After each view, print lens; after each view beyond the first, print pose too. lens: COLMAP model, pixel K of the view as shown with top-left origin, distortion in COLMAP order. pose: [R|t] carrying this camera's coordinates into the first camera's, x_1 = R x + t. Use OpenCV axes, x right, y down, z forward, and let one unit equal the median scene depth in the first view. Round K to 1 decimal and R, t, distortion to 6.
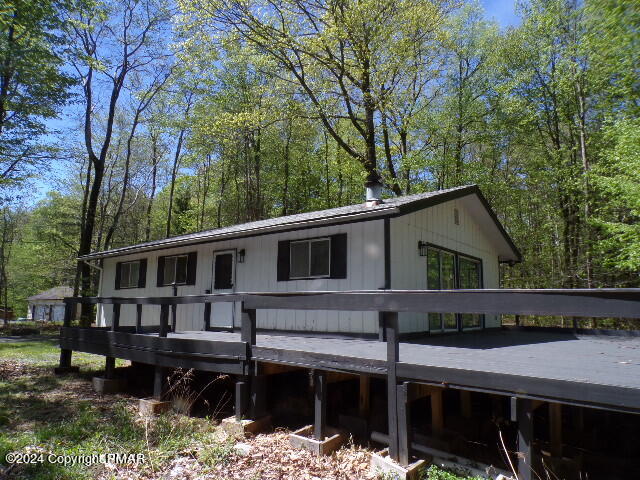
lens RADIAL K [[449.5, 0, 320.0], [0, 449.5, 240.0], [0, 0, 1]] dist [0.007118, 0.002712]
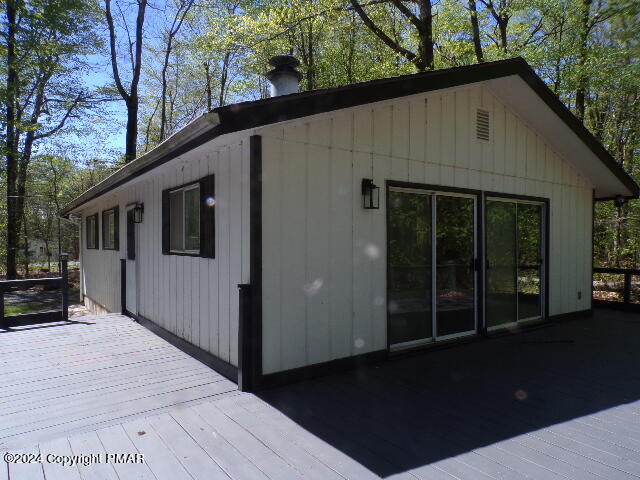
lens RADIAL K [[449.5, 0, 320.0], [0, 449.5, 240.0], [0, 0, 1]] dist [0.007118, 0.002712]
pose [[0.960338, -0.015009, -0.278434, 0.242923], [0.058057, 0.987429, 0.147013, -0.005921], [0.272727, -0.157347, 0.949137, 0.382153]]
